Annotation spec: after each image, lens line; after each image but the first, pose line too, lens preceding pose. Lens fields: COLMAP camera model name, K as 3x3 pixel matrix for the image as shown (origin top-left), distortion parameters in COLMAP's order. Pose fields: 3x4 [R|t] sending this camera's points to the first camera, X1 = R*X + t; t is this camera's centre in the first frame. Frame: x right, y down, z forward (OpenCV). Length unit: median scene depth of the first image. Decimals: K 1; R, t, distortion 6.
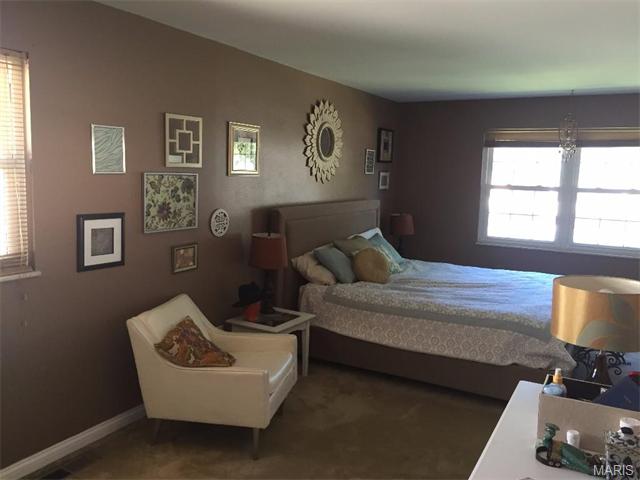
lens RADIAL K [[552.8, 0, 320.1], [0, 552.8, 239.2], [0, 0, 1]] dist [0.000466, -0.002743]
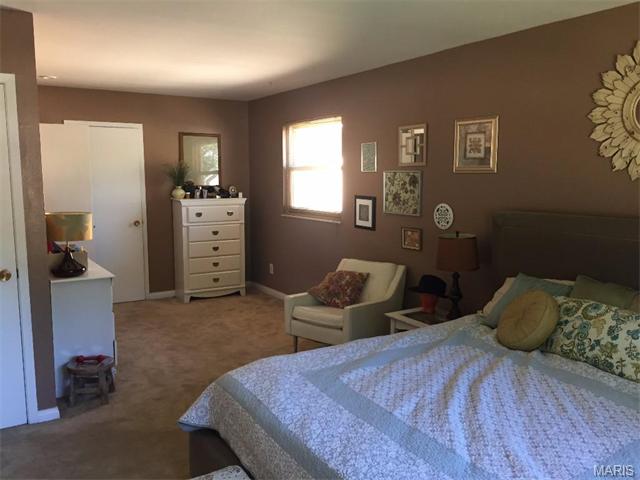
lens RADIAL K [[552.8, 0, 320.2], [0, 552.8, 239.5], [0, 0, 1]] dist [0.000466, -0.002743]
pose [[-0.486848, 0.070754, -0.870616, 0.983016], [-0.125478, 0.980711, 0.149869, -0.130556], [0.864427, 0.182207, -0.468580, 1.463425]]
